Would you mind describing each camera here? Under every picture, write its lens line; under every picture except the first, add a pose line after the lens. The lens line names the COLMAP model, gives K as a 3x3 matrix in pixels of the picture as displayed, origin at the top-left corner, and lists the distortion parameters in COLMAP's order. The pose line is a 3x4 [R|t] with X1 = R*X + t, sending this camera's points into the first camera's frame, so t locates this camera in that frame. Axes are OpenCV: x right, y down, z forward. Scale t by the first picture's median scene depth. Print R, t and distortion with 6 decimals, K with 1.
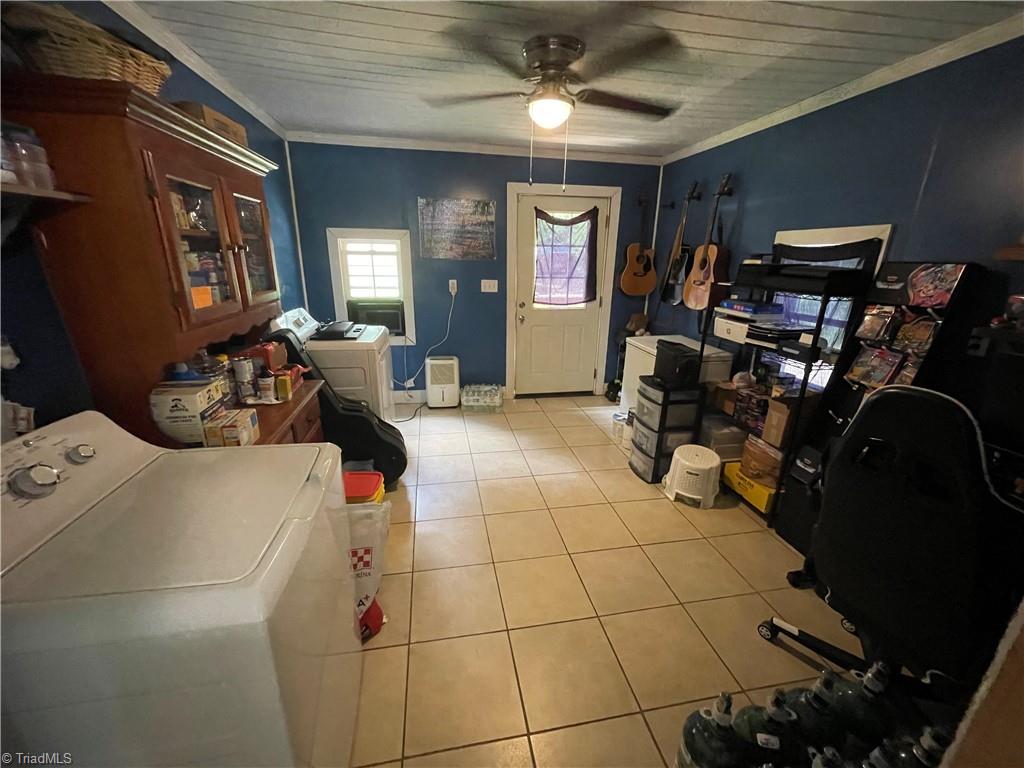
lens RADIAL K [[412.4, 0, 513.9], [0, 412.4, 386.5], [0, 0, 1]] dist [0.000221, 0.000231]
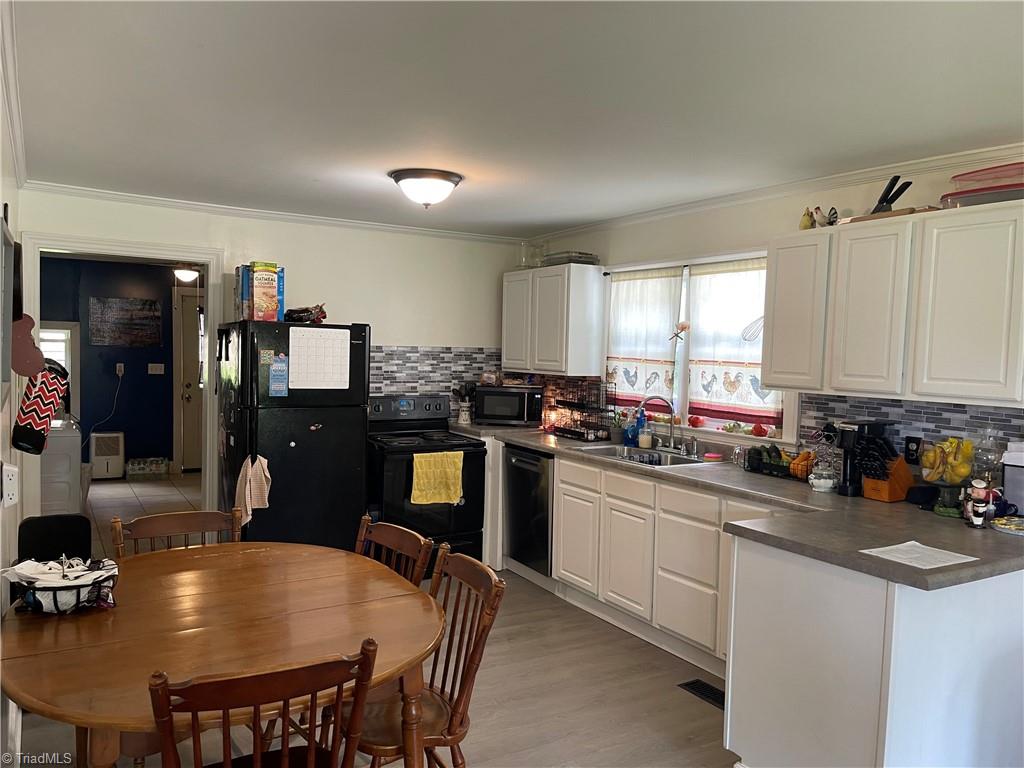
lens RADIAL K [[769.0, 0, 515.7], [0, 769.0, 382.5], [0, 0, 1]] dist [0.033972, 0.000753]
pose [[0.934665, -0.014247, 0.355244, 0.109223], [0.108234, 0.963172, -0.246142, 0.430643], [-0.338654, 0.268510, 0.901785, -1.268493]]
